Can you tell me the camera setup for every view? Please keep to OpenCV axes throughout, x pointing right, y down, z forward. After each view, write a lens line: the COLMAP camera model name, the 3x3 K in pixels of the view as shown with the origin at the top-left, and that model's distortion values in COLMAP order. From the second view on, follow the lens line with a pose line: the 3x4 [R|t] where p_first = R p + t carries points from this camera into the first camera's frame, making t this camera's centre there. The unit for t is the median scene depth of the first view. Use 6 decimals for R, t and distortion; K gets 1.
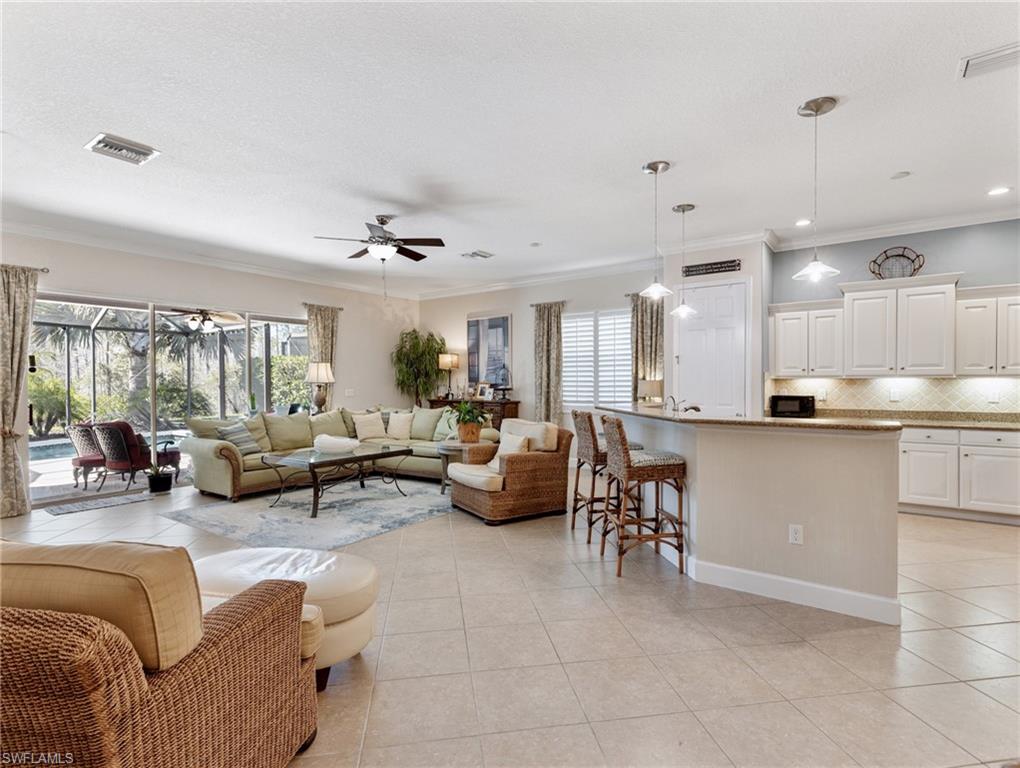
lens RADIAL K [[521.8, 0, 510.6], [0, 521.8, 387.6], [0, 0, 1]] dist [0.005773, 0.000492]
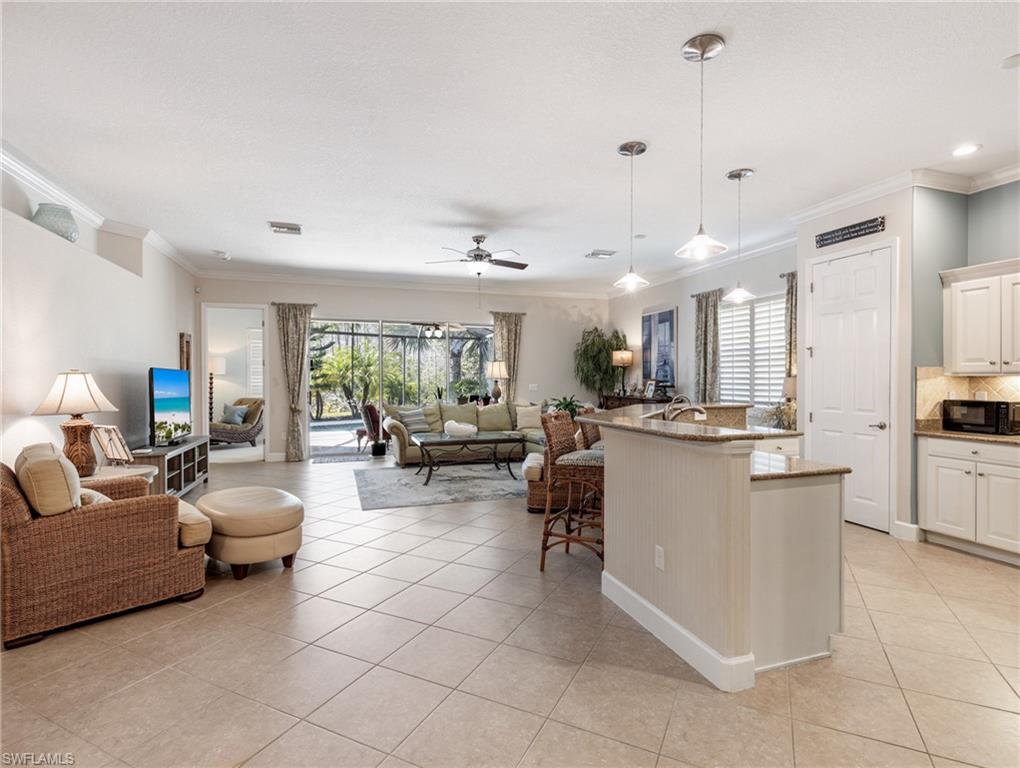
lens RADIAL K [[521.8, 0, 513.2], [0, 521.8, 384.8], [0, 0, 1]] dist [0.005773, 0.000492]
pose [[0.814675, 0.011859, -0.579797, 0.417662], [-0.010113, 0.999929, 0.006243, -0.003308], [0.579830, 0.000778, 0.814737, 0.076871]]
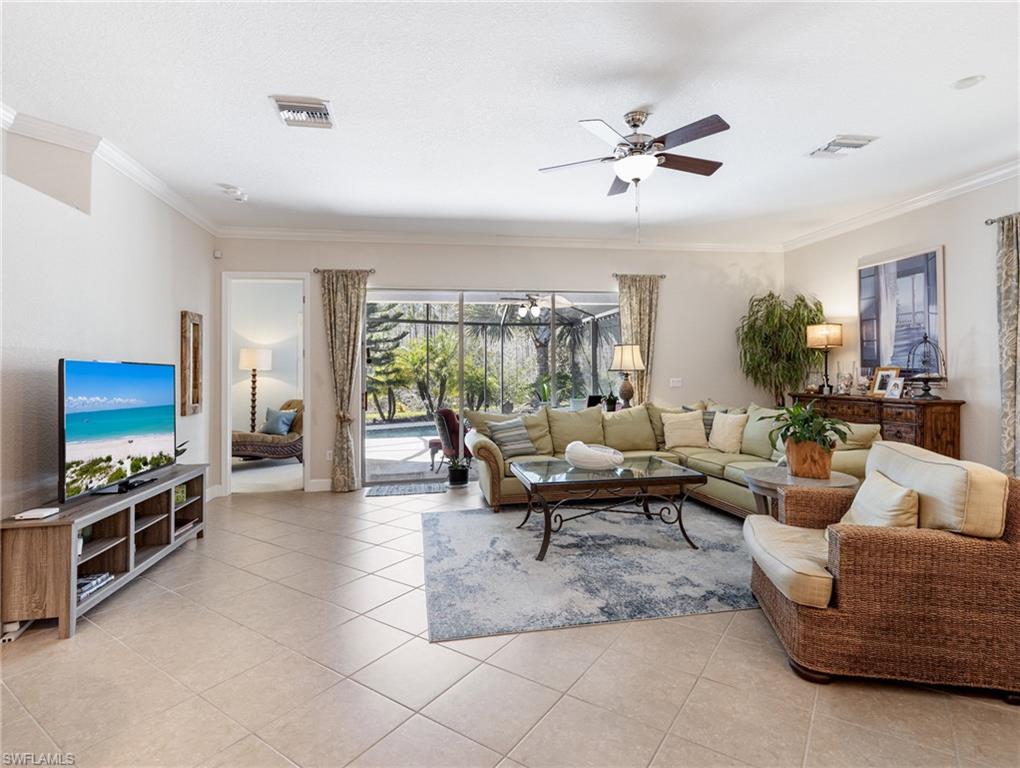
lens RADIAL K [[521.8, 0, 512.7], [0, 521.8, 368.4], [0, 0, 1]] dist [0.005773, 0.000492]
pose [[0.721109, -0.009313, -0.692759, 0.076507], [0.002749, 0.999940, -0.010582, -0.005110], [0.692816, 0.005726, 0.721091, 0.361304]]
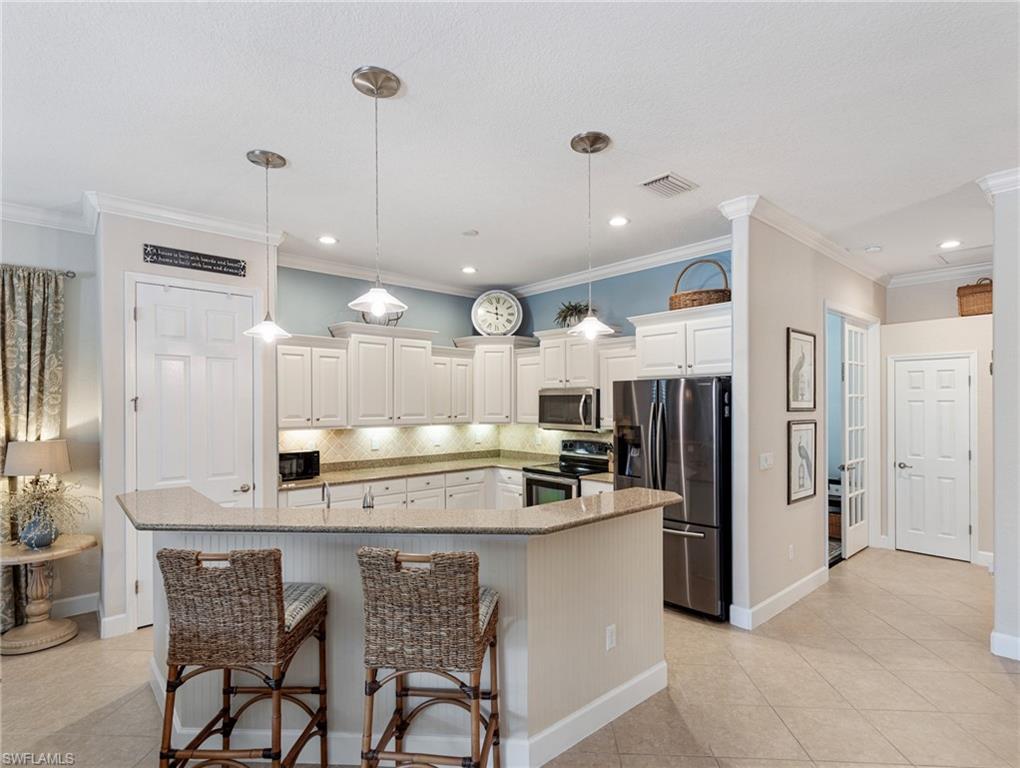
lens RADIAL K [[521.8, 0, 522.4], [0, 521.8, 410.8], [0, 0, 1]] dist [0.005773, 0.000492]
pose [[0.212362, -0.009137, 0.977148, -0.149750], [0.012006, 0.999905, 0.006740, -0.045585], [-0.977117, 0.010300, 0.212452, 0.468622]]
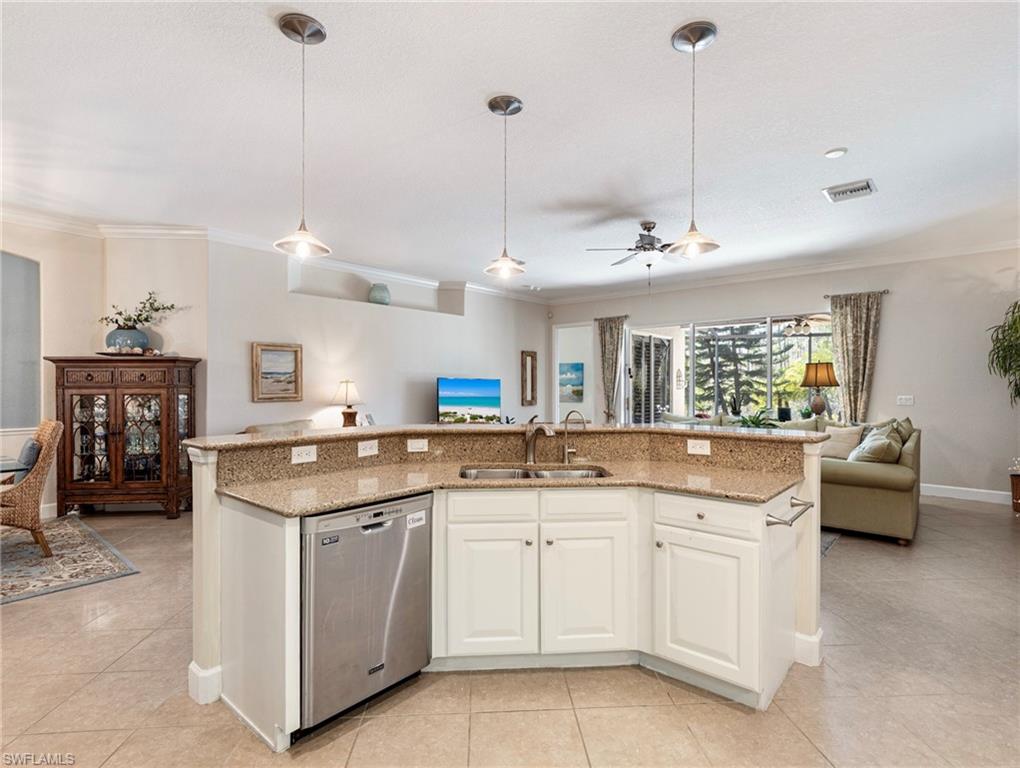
lens RADIAL K [[521.8, 0, 517.7], [0, 521.8, 386.6], [0, 0, 1]] dist [0.005773, 0.000492]
pose [[-0.088703, 0.008704, -0.996020, 0.669947], [-0.012848, 0.999869, 0.009882, -0.013415], [0.995975, 0.013673, -0.088580, 0.706347]]
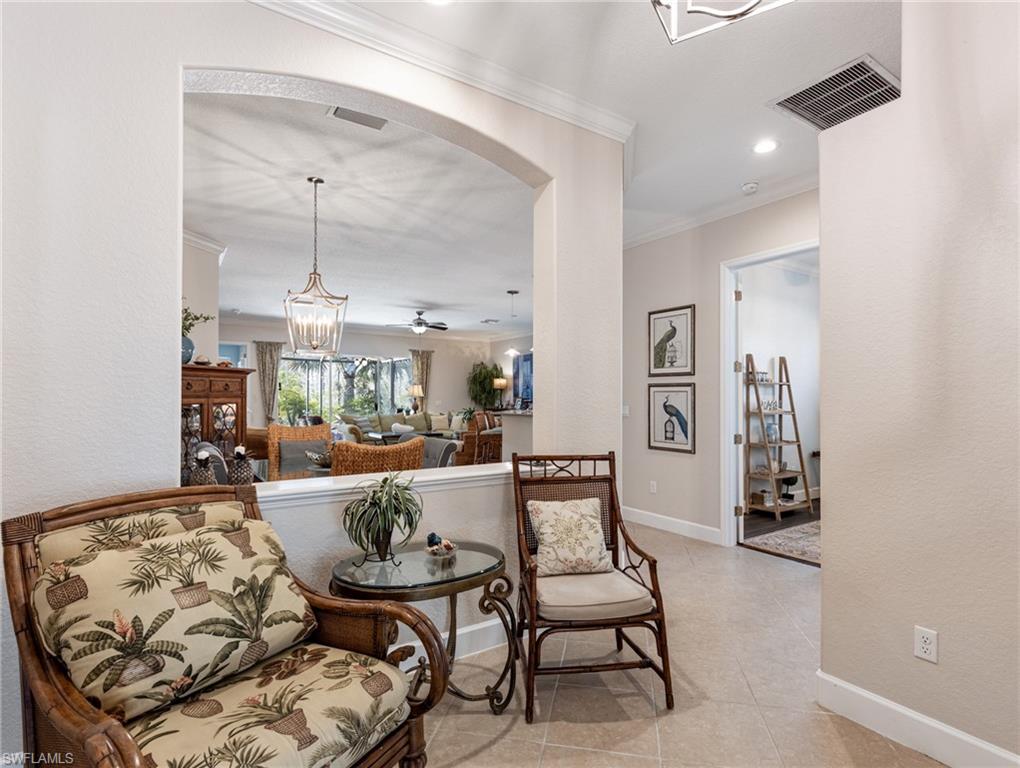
lens RADIAL K [[521.8, 0, 511.7], [0, 521.8, 403.7], [0, 0, 1]] dist [0.005773, 0.000492]
pose [[0.932489, 0.012061, -0.360997, 0.650364], [-0.011972, 0.999925, 0.002483, 0.006763], [0.361000, 0.002006, 0.932564, -0.566682]]
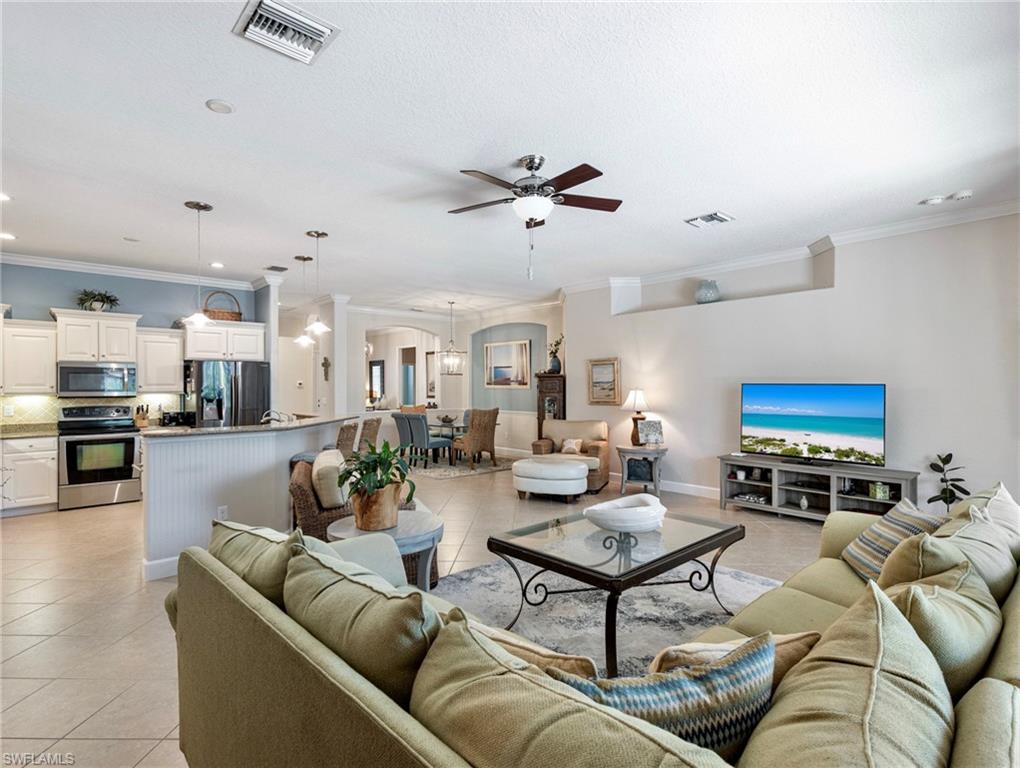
lens RADIAL K [[521.8, 0, 512.6], [0, 521.8, 376.4], [0, 0, 1]] dist [0.005773, 0.000492]
pose [[-0.978166, 0.013452, 0.207387, -0.305550], [0.012021, 0.999894, -0.008160, -0.029375], [-0.207475, -0.005488, -0.978225, 1.414285]]
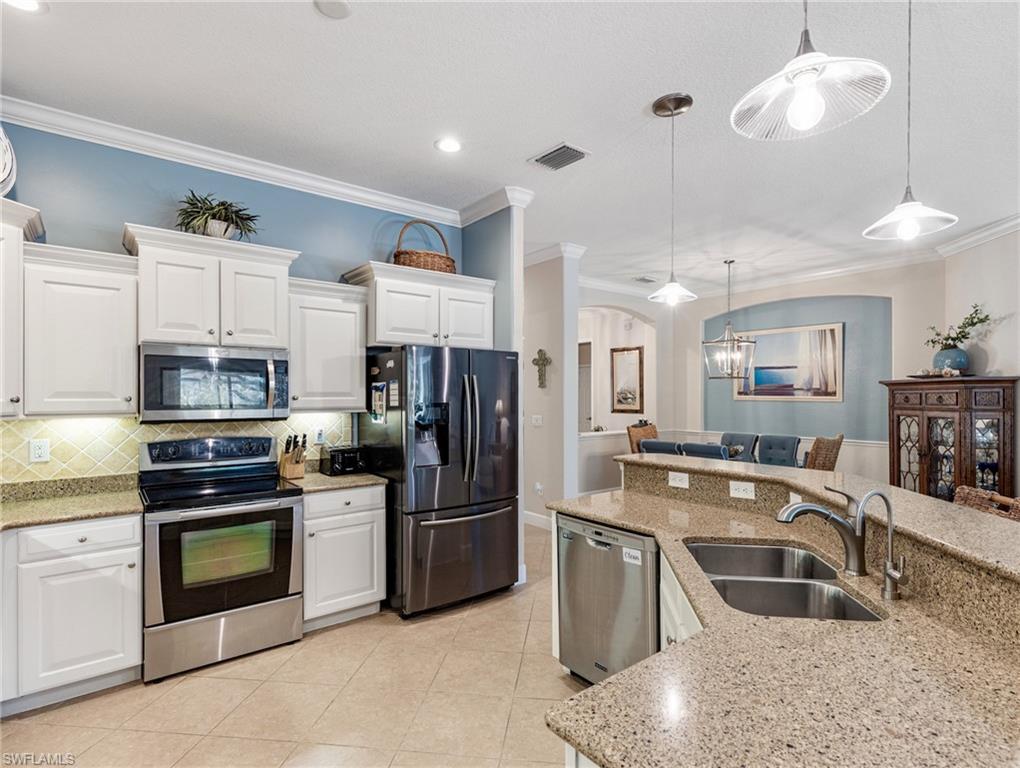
lens RADIAL K [[521.8, 0, 515.0], [0, 521.8, 386.8], [0, 0, 1]] dist [0.005773, 0.000492]
pose [[-0.961345, 0.010587, 0.275143, 0.304935], [0.009506, 0.999941, -0.005261, -0.032938], [-0.275183, -0.002442, -0.961389, 0.968947]]
